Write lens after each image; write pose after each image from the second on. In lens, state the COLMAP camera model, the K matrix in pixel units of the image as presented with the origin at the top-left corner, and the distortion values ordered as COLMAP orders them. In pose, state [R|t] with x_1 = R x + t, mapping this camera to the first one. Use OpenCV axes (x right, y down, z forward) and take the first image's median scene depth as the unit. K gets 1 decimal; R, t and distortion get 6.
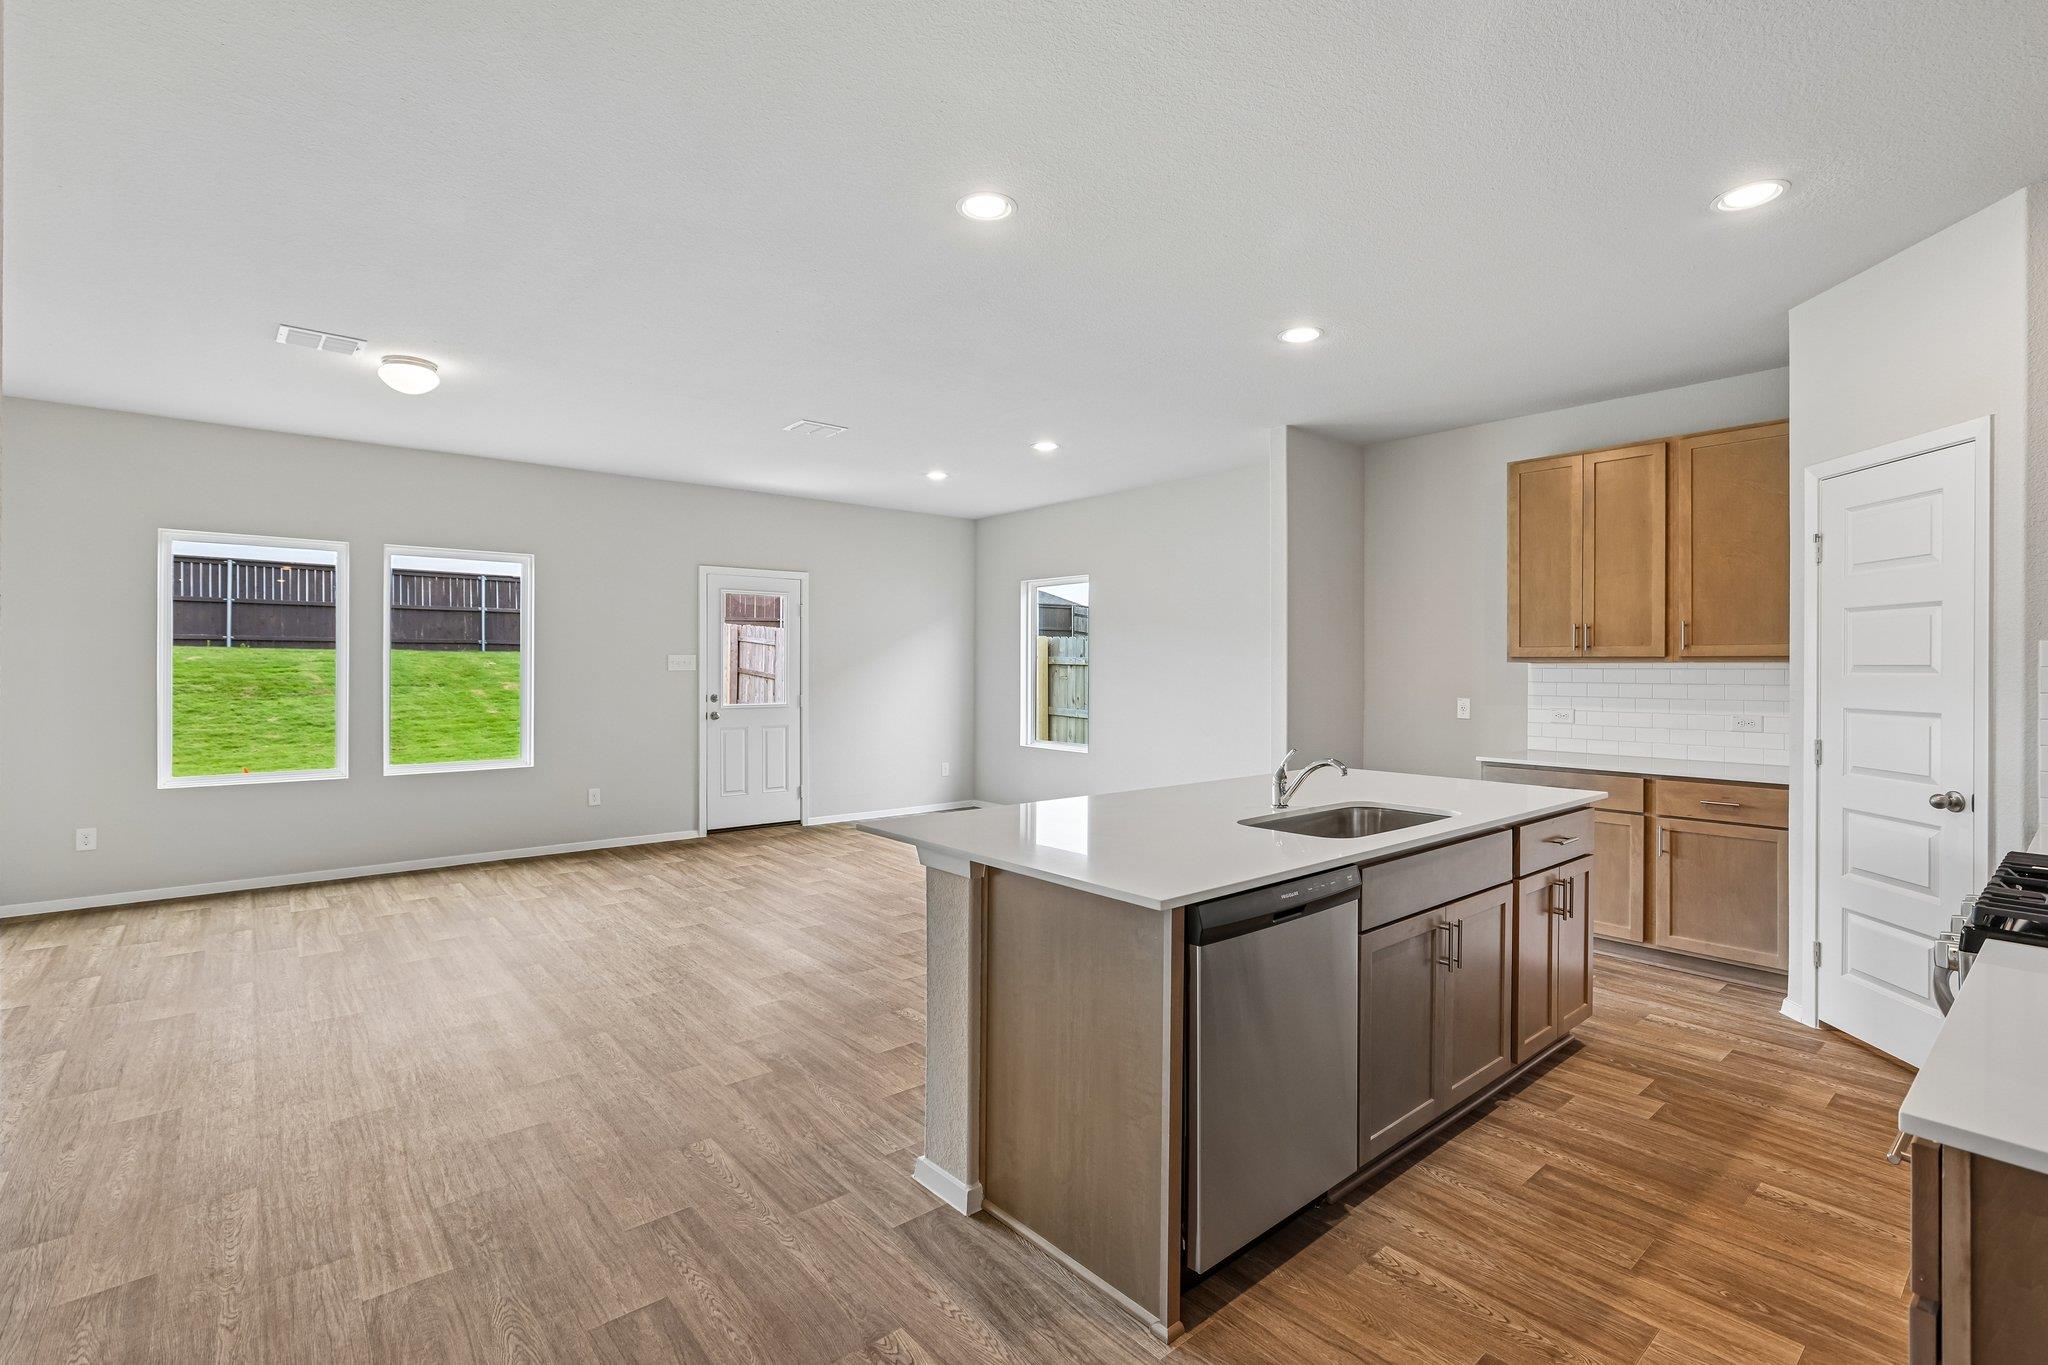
lens RADIAL K [[936.4, 0, 1045.3], [0, 936.4, 670.0], [0, 0, 1]] dist [-0.015469, 0.000235]
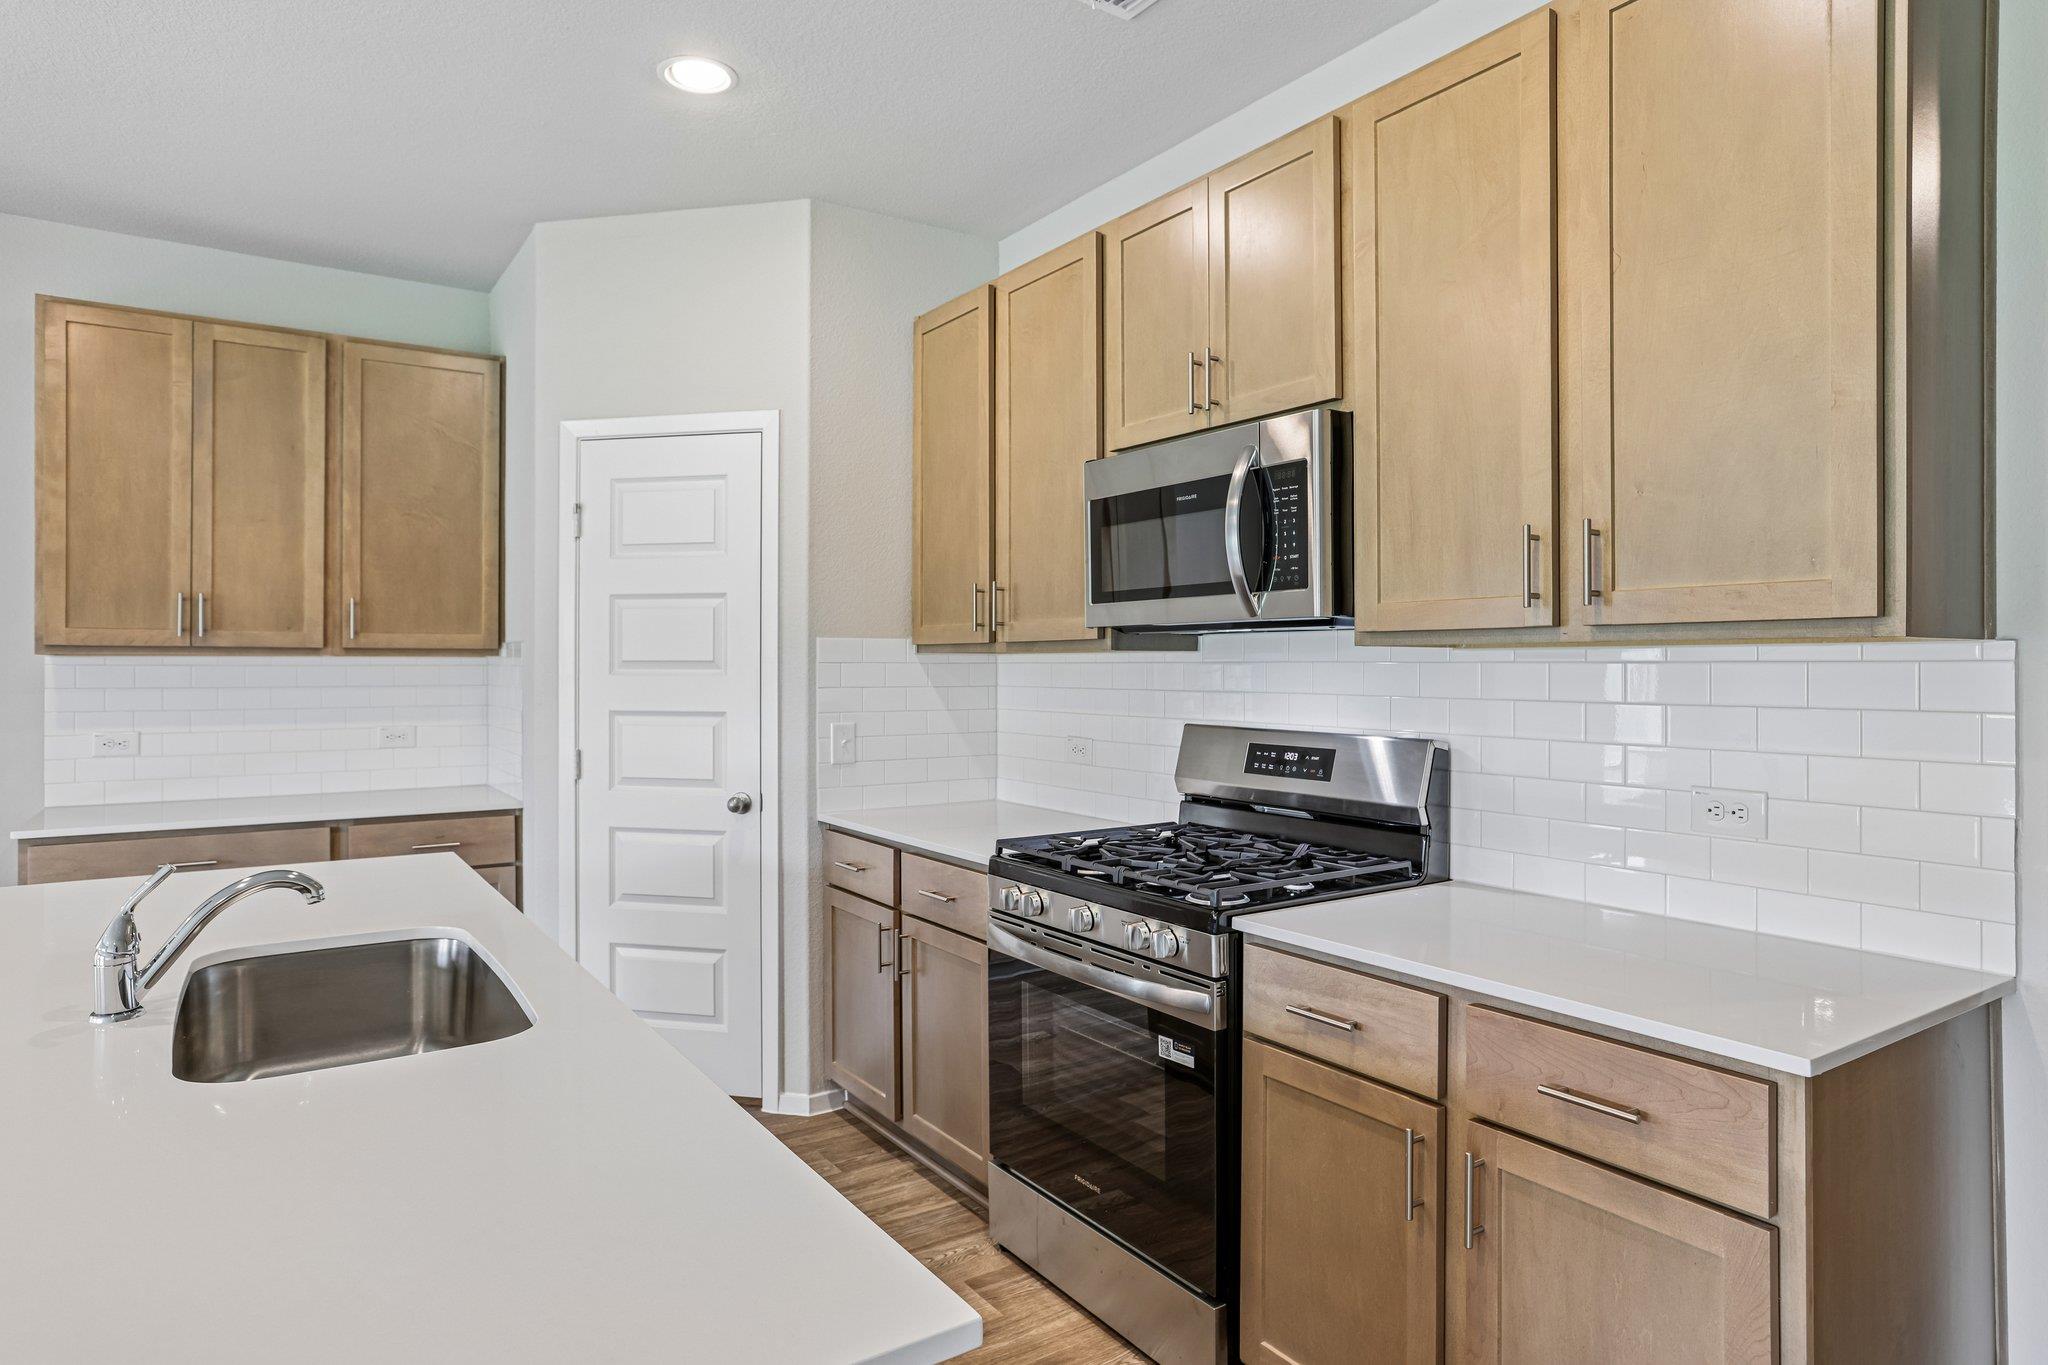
lens RADIAL K [[1152.8, 0, 1024.1], [0, 1152.8, 666.7], [0, 0, 1]] dist [-0.027201, 0.022705]
pose [[0.127406, -0.004177, 0.991842, -0.114854], [0.000278, 0.999991, 0.004176, -0.003796], [-0.991851, -0.000256, 0.127406, 0.372788]]
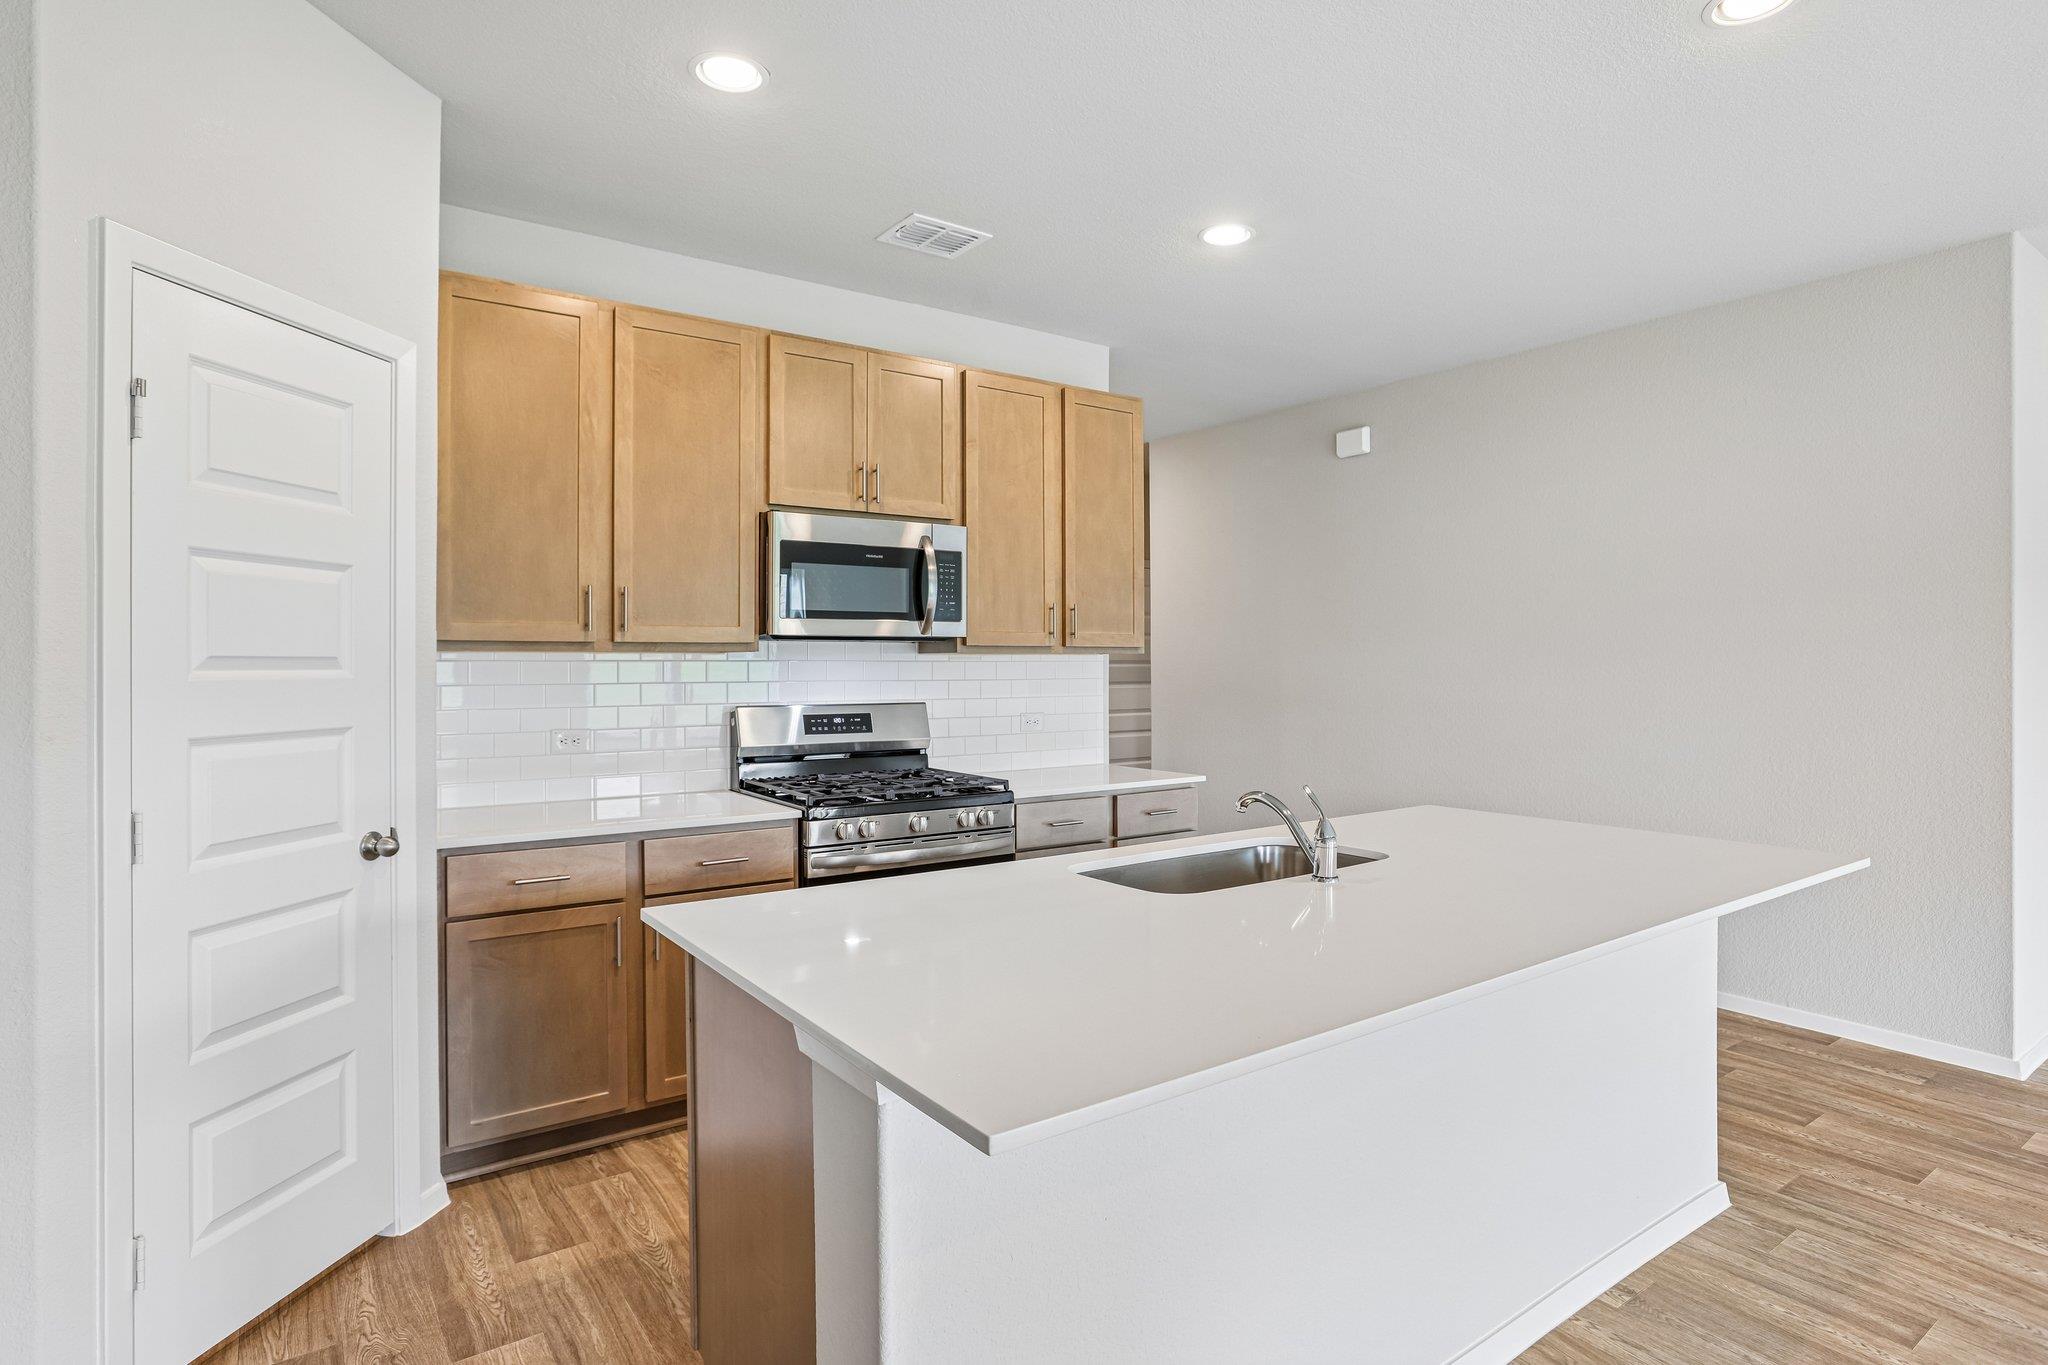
lens RADIAL K [[1099.9, 0, 1034.5], [0, 1099.9, 664.7], [0, 0, 1]] dist [-0.000223, 0.000492]
pose [[-0.995042, -0.003002, 0.099406, 0.253558], [-0.002662, 0.999990, 0.003548, -0.004196], [-0.099415, 0.003266, -0.995041, 1.217911]]
